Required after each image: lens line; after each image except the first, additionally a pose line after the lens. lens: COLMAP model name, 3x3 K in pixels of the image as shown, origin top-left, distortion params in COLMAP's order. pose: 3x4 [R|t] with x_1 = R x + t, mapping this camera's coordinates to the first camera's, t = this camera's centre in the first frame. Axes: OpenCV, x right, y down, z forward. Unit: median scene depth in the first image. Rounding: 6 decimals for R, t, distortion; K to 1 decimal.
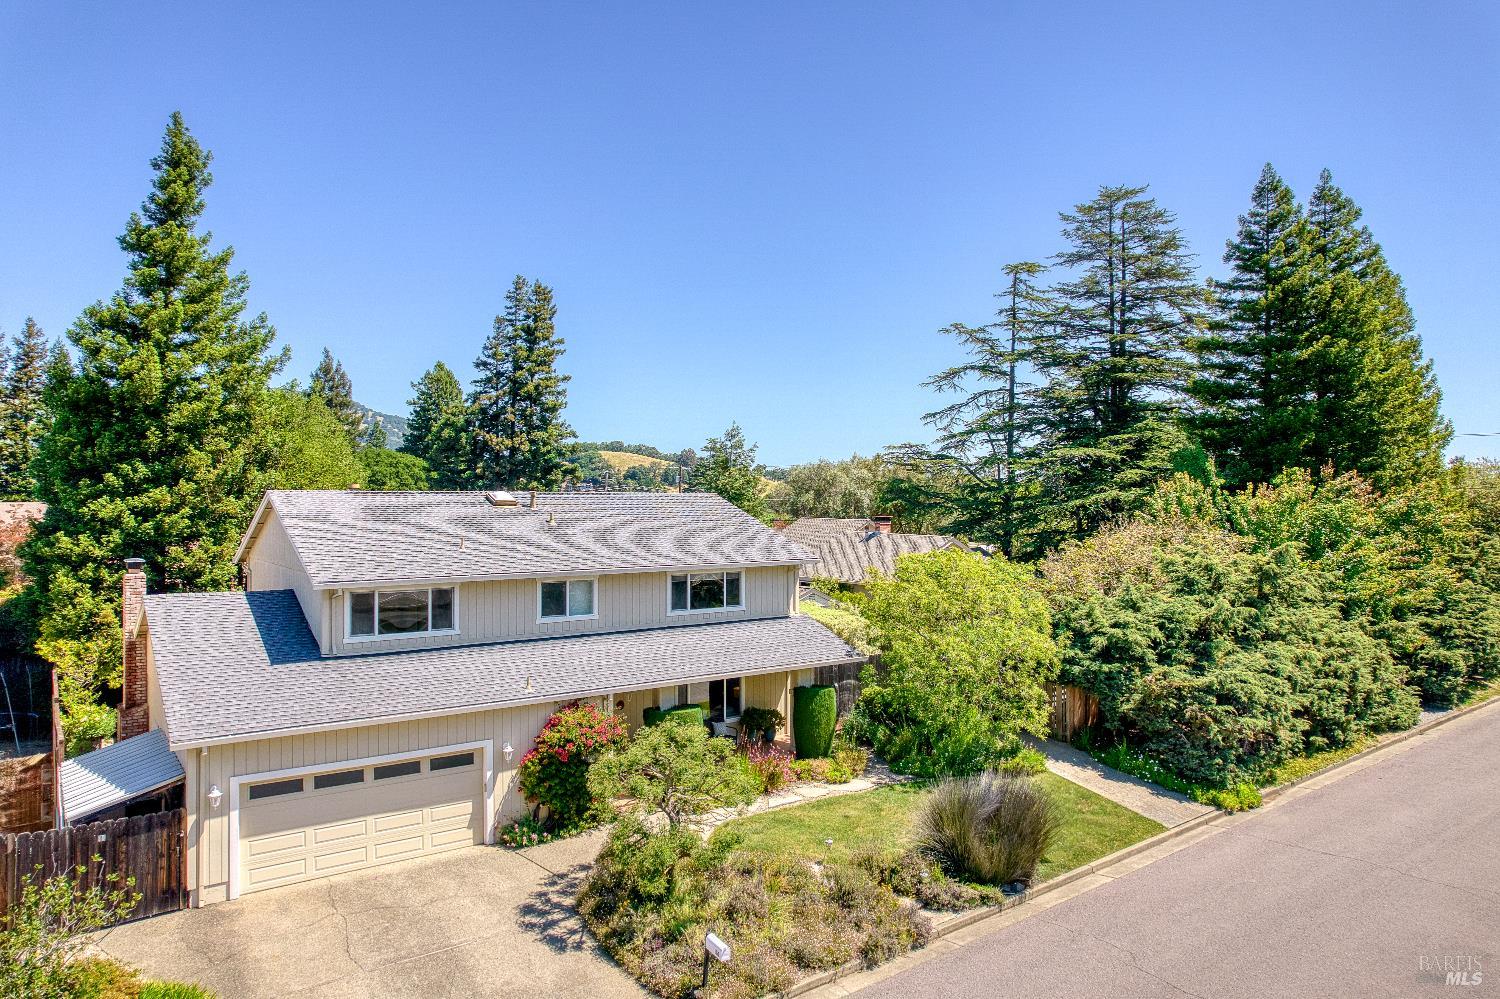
lens RADIAL K [[994.4, 0, 736.2], [0, 994.4, 495.9], [0, 0, 1]] dist [-0.080028, 0.076317]
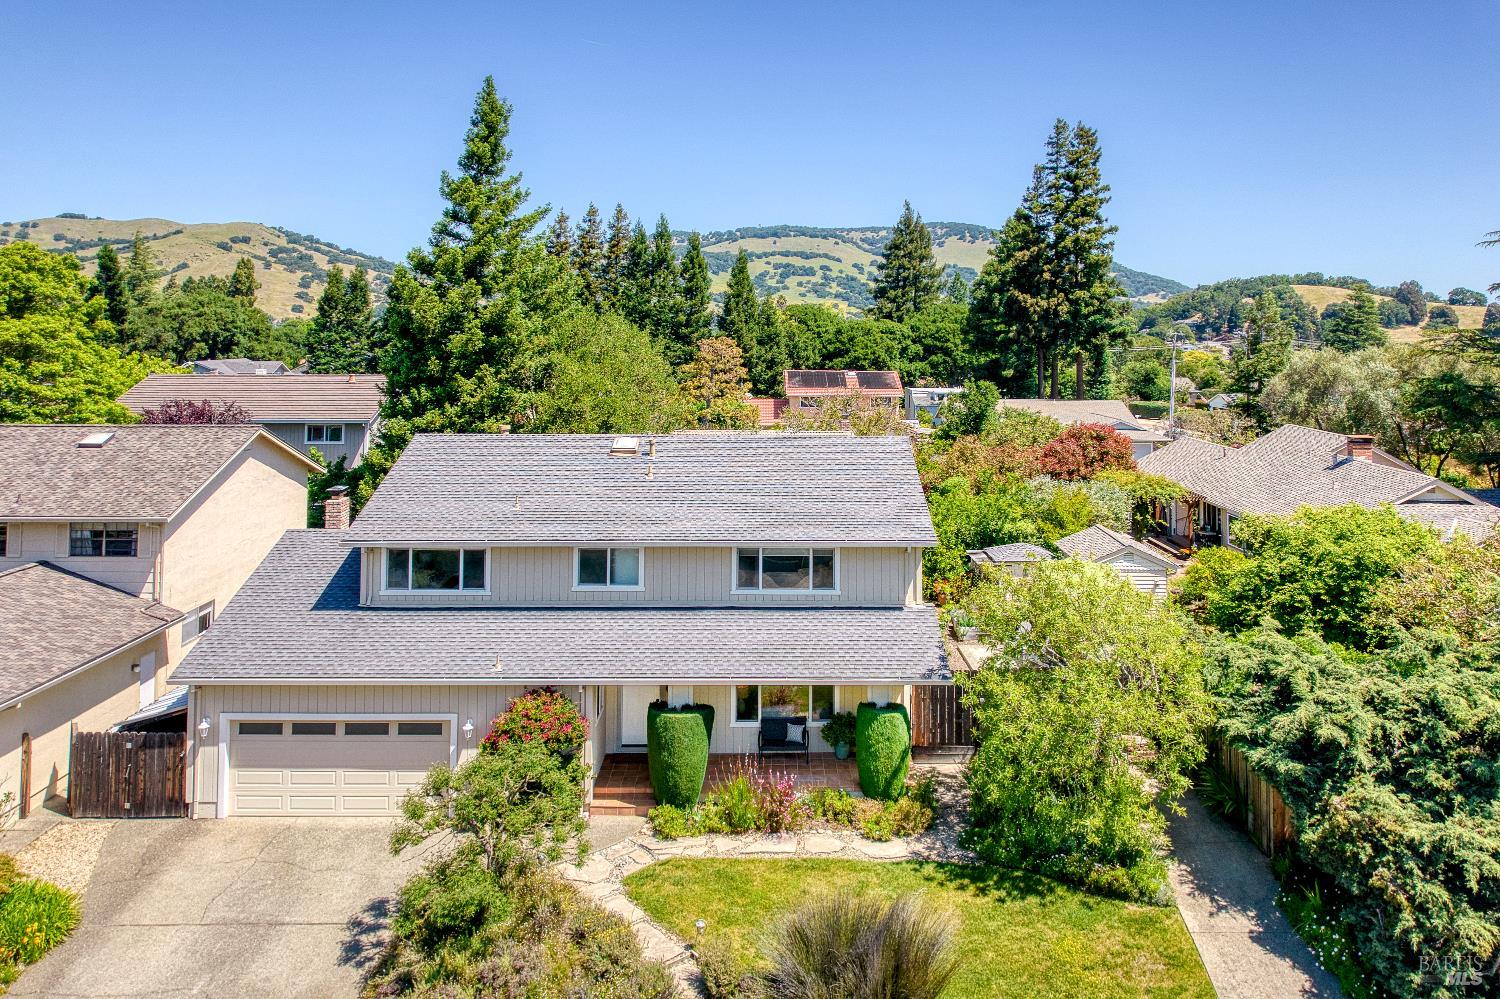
lens RADIAL K [[1067.4, 0, 799.9], [0, 1067.4, 339.1], [0, 0, 1]] dist [-0.032124, -0.002519]
pose [[0.829054, 0.007815, -0.559114, 0.532736], [-0.003517, 0.999955, 0.008761, -0.119799], [0.559157, -0.005297, 0.829045, 0.254808]]
